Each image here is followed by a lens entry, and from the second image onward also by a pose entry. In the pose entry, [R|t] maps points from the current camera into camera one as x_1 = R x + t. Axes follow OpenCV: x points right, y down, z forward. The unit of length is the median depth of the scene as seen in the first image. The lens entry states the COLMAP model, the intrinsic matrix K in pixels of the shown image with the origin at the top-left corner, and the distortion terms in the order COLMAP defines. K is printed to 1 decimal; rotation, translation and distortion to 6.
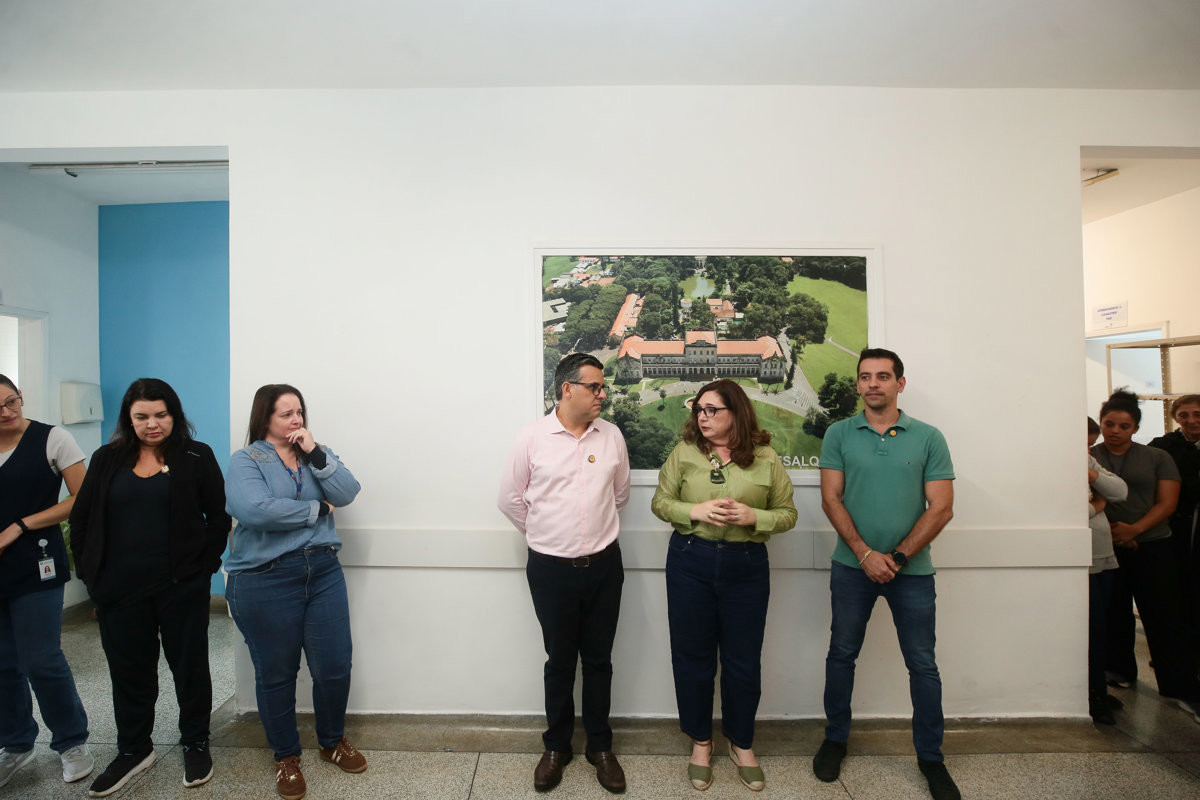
lens RADIAL K [[596.4, 0, 384.7], [0, 596.4, 385.9], [0, 0, 1]] dist [-0.041768, -0.001377]
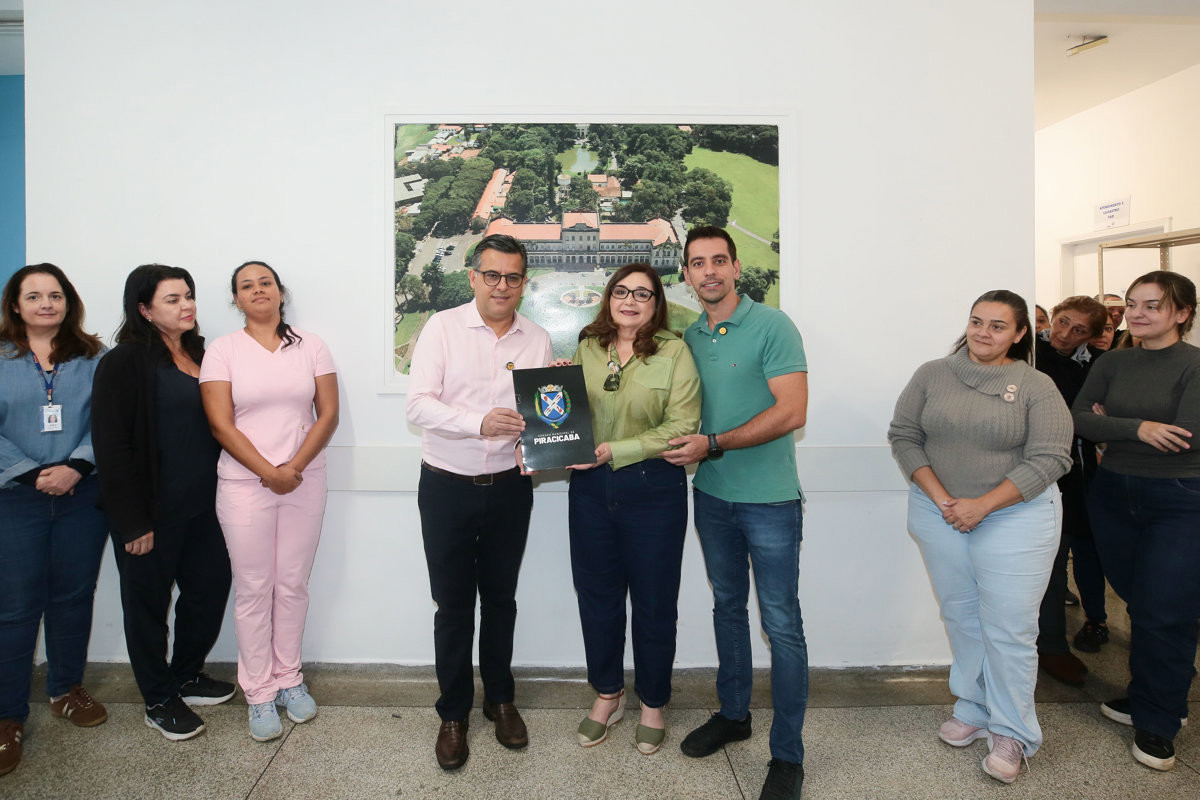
lens RADIAL K [[607.3, 0, 599.3], [0, 607.3, 372.1], [0, 0, 1]] dist [-0.047177, 0.002339]
pose [[0.997936, -0.004566, 0.064058, 0.505745], [0.002097, 0.999255, 0.038549, 0.101832], [-0.064186, -0.038335, 0.997201, 0.123357]]
